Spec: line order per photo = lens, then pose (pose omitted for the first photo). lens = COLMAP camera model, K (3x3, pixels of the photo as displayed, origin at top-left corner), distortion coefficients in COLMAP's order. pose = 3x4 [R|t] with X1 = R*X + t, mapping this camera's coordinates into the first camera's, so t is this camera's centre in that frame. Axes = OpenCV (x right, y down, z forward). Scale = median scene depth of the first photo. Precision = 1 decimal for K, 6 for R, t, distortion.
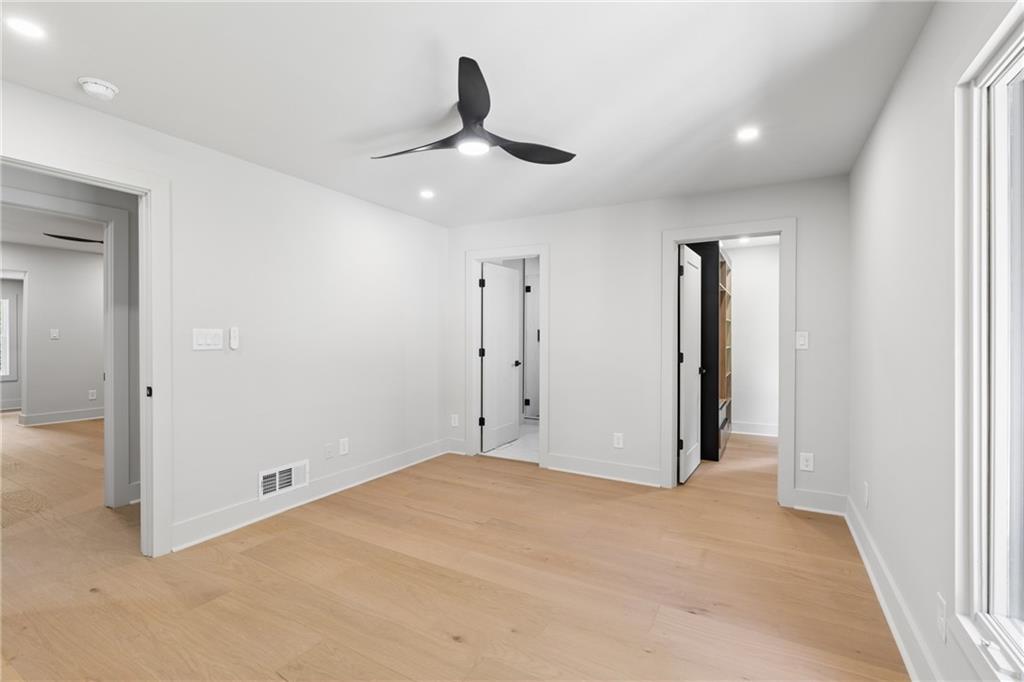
lens RADIAL K [[470.3, 0, 509.9], [0, 470.3, 338.2], [0, 0, 1]] dist [-0.000570, 0.000002]
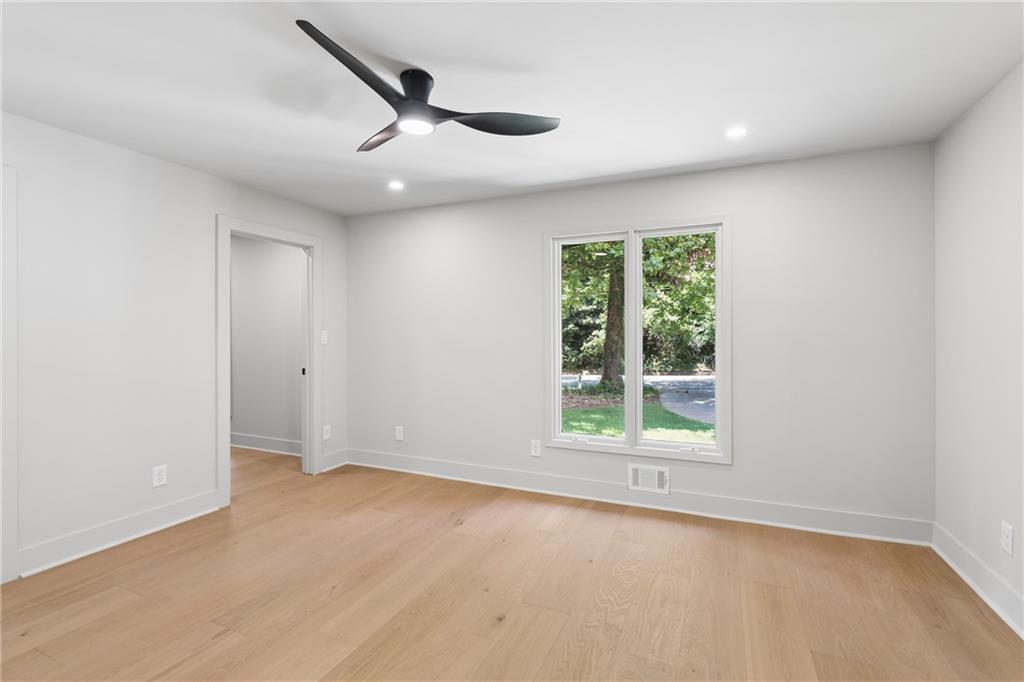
lens RADIAL K [[470.3, 0, 510.6], [0, 470.3, 333.4], [0, 0, 1]] dist [-0.000570, 0.000002]
pose [[-0.107311, -0.004412, 0.994216, -0.837990], [0.009272, 0.999942, 0.005438, -0.010265], [-0.994182, 0.009802, -0.107264, 0.775631]]
